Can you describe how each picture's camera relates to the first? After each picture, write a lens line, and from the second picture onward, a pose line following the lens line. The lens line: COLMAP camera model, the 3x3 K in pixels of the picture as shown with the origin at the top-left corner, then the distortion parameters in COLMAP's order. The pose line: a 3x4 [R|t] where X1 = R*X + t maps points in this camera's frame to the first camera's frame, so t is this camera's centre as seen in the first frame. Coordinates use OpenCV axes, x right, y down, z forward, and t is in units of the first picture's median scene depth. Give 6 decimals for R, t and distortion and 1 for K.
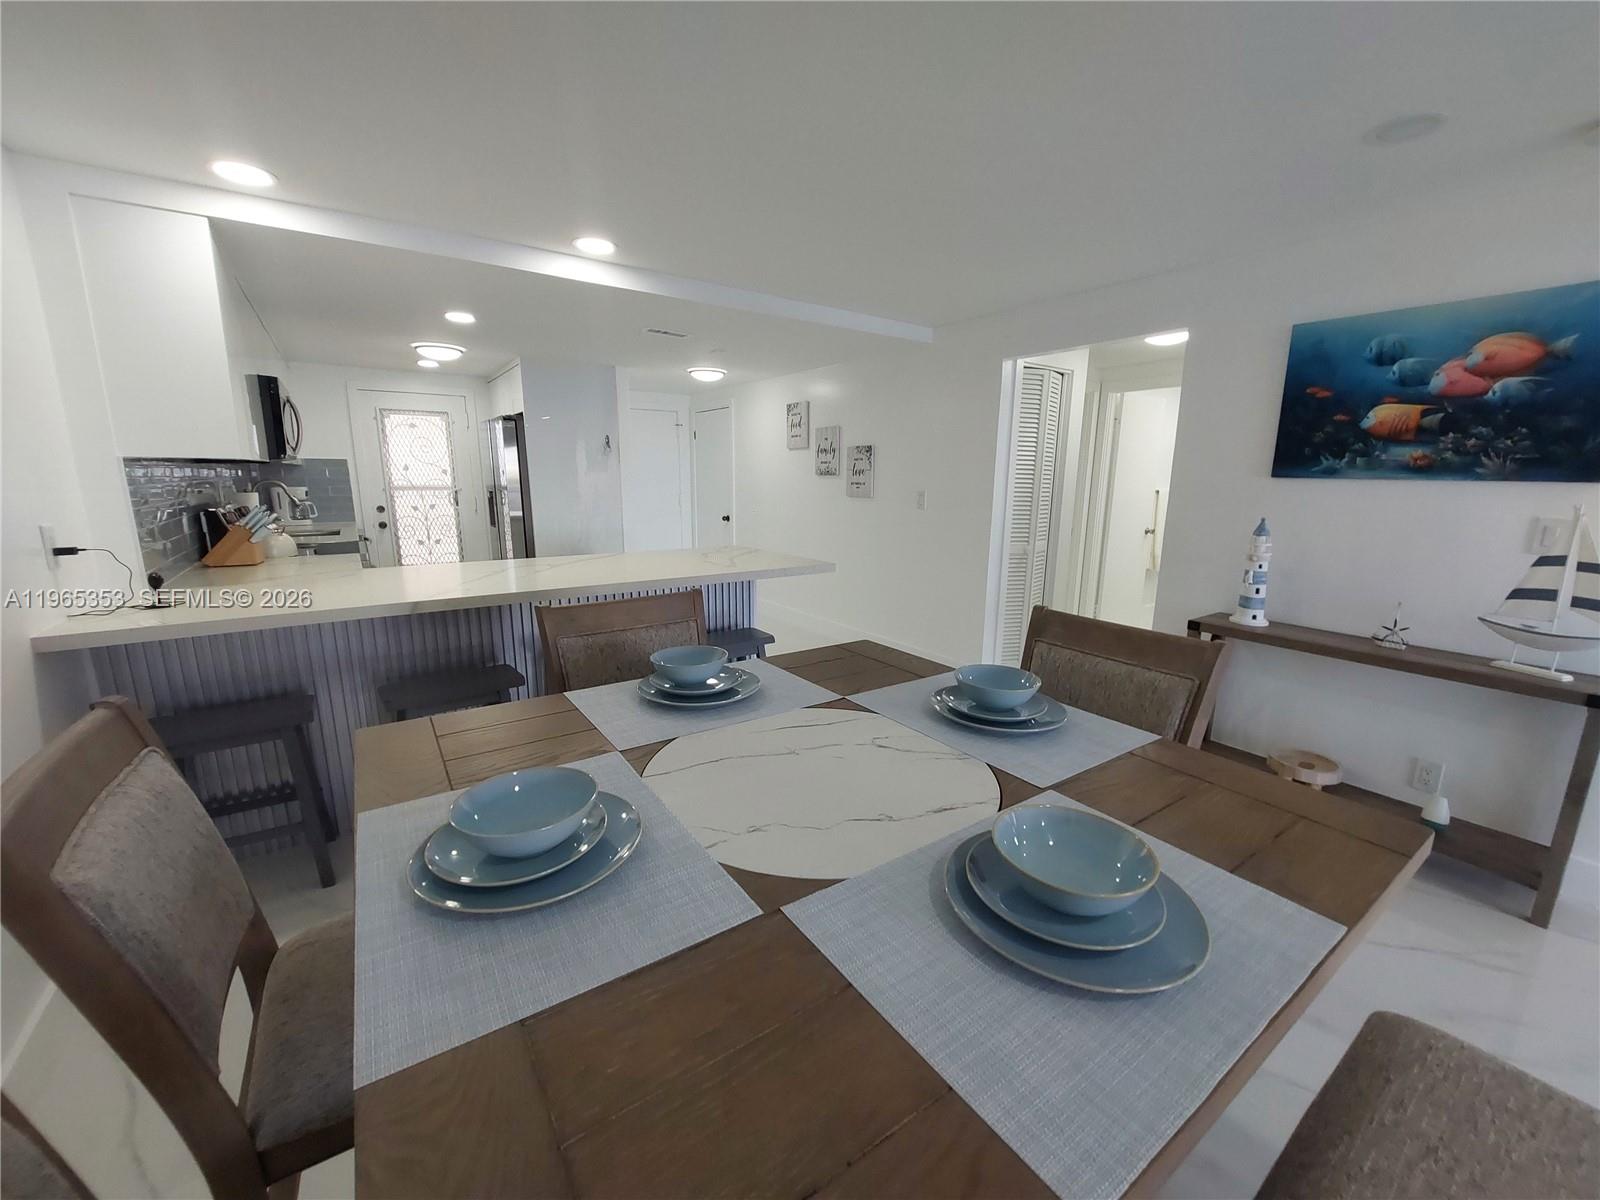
lens RADIAL K [[632.3, 0, 814.2], [0, 632.3, 606.2], [0, 0, 1]] dist [-0.009531, -0.001507]
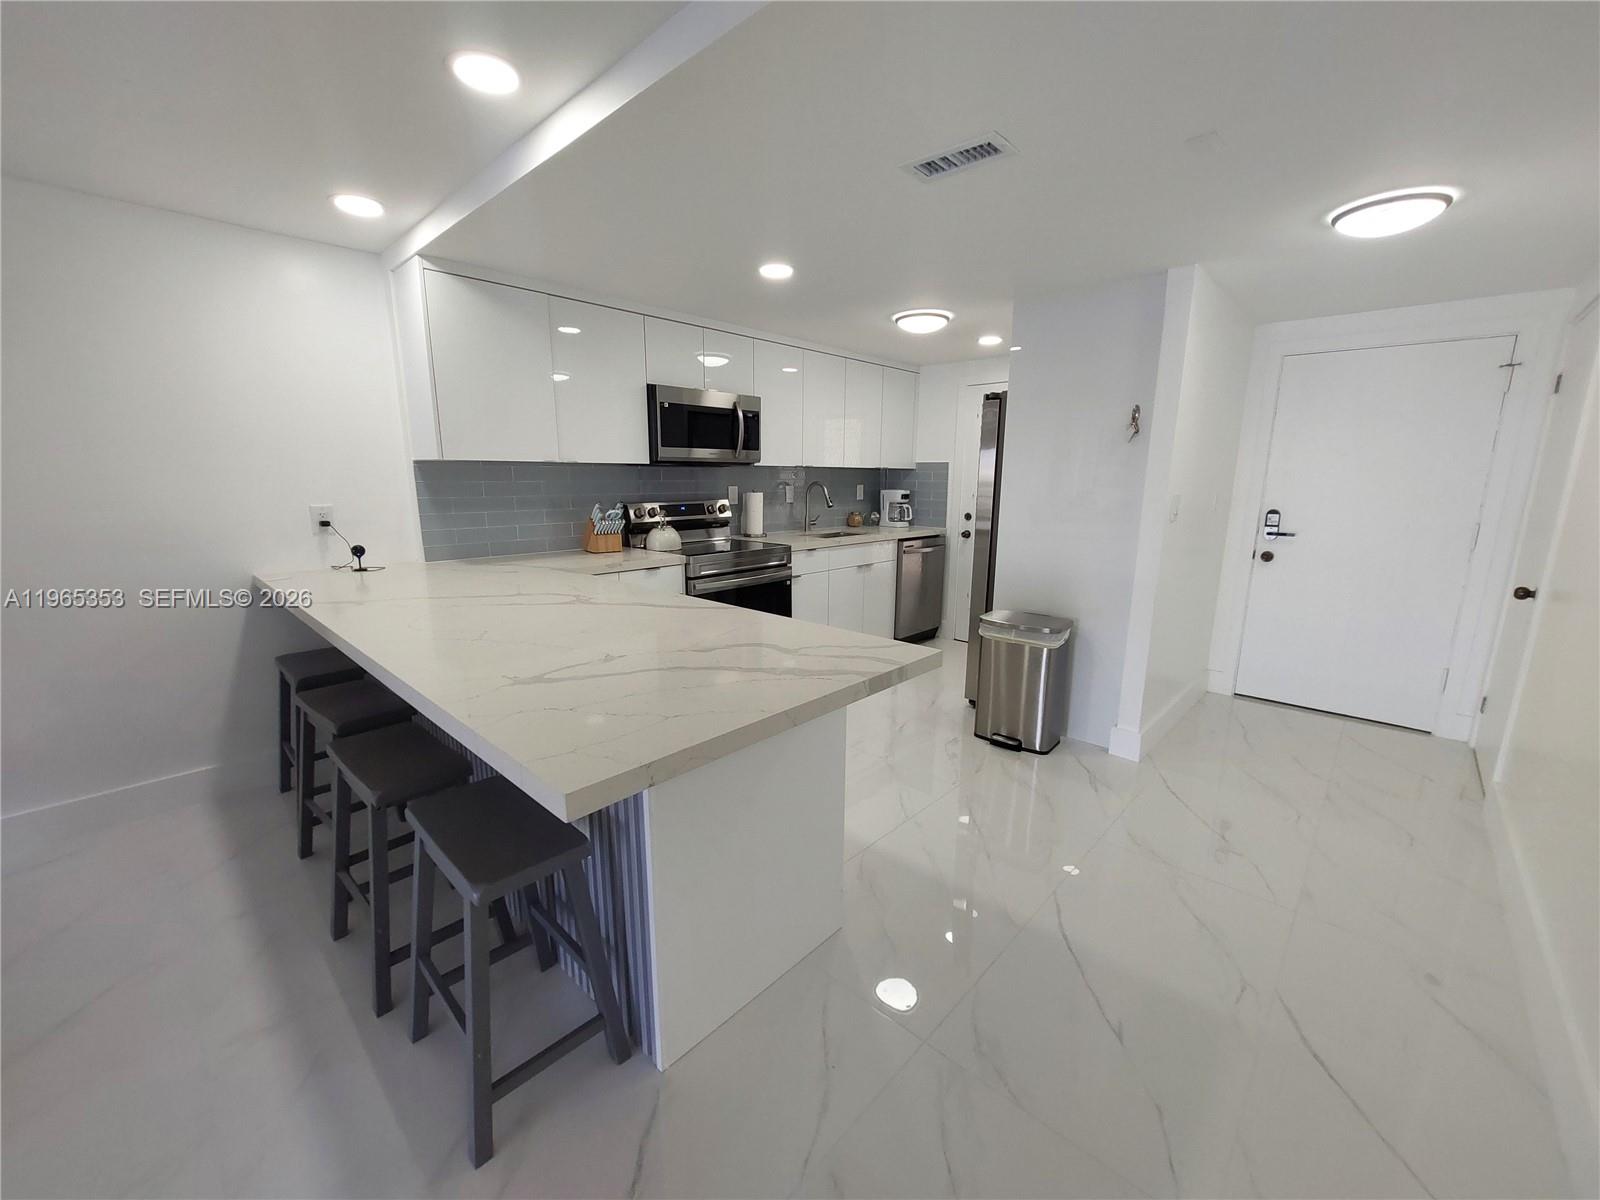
lens RADIAL K [[632.3, 0, 804.9], [0, 632.3, 603.0], [0, 0, 1]] dist [-0.009531, -0.001507]
pose [[0.187869, 0.181971, -0.965190, 0.173966], [-0.203795, 0.968524, 0.142931, -0.120906], [0.960819, 0.169849, 0.219040, 0.622908]]
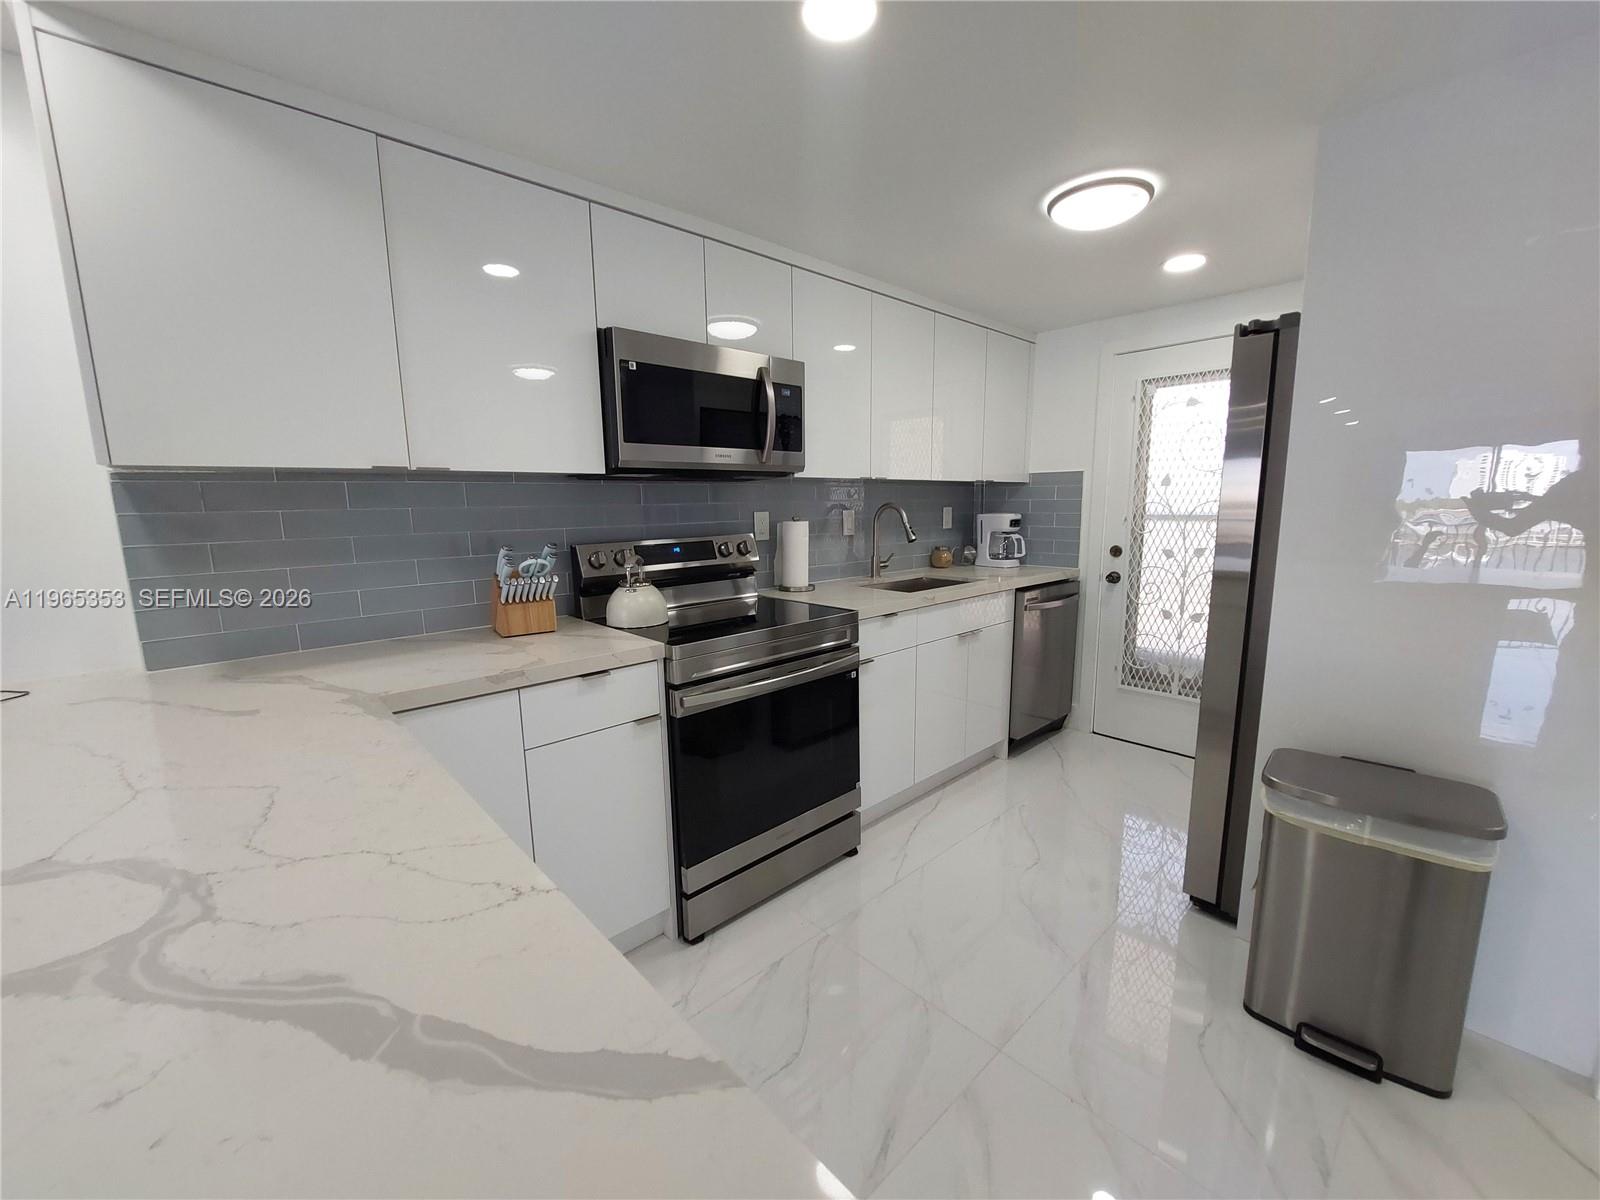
lens RADIAL K [[632.3, 0, 807.2], [0, 632.3, 602.5], [0, 0, 1]] dist [-0.009531, -0.001507]
pose [[0.127025, 0.141485, -0.981757, -0.132646], [-0.188921, 0.975107, 0.116083, -0.126143], [0.973742, 0.170729, 0.150593, 0.657932]]
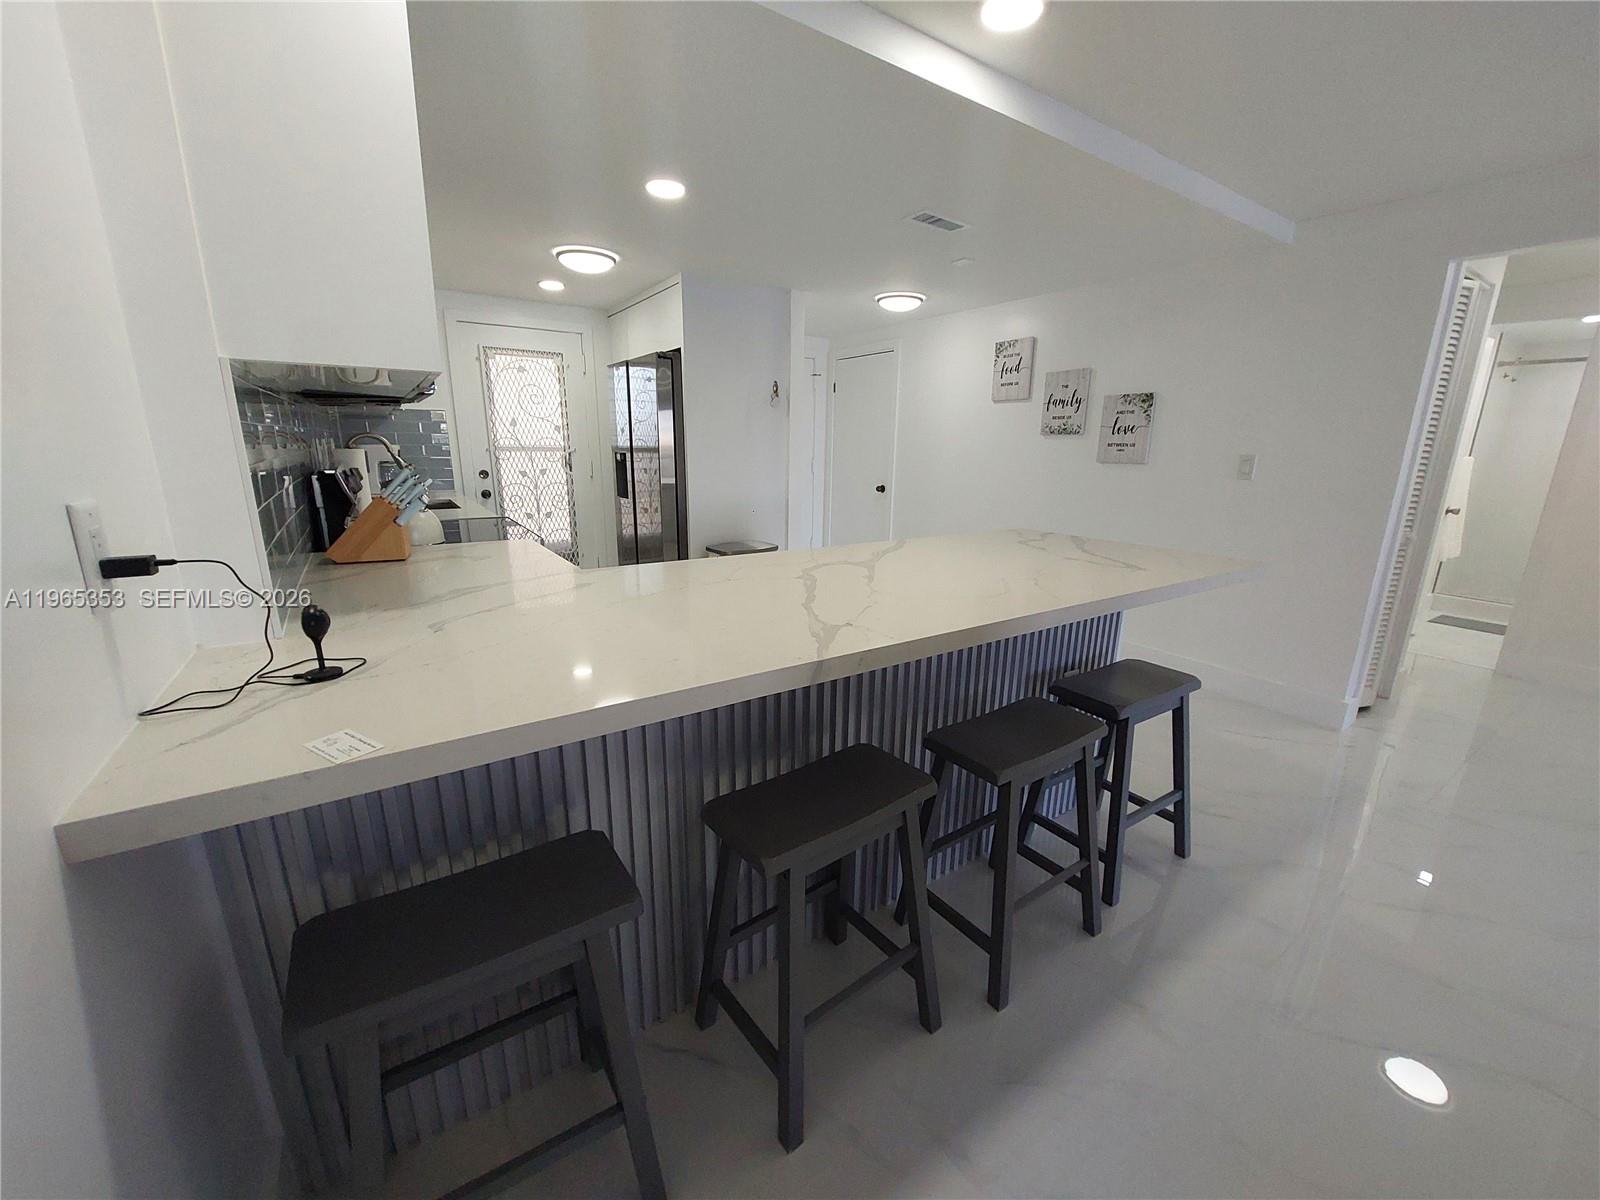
lens RADIAL K [[632.3, 0, 807.9], [0, 632.3, 605.8], [0, 0, 1]] dist [-0.009531, -0.001507]
pose [[0.999399, 0.013611, -0.031877, -0.257439], [-0.012104, 0.998820, 0.047027, -0.030385], [0.032480, -0.046613, 0.998385, 0.208428]]
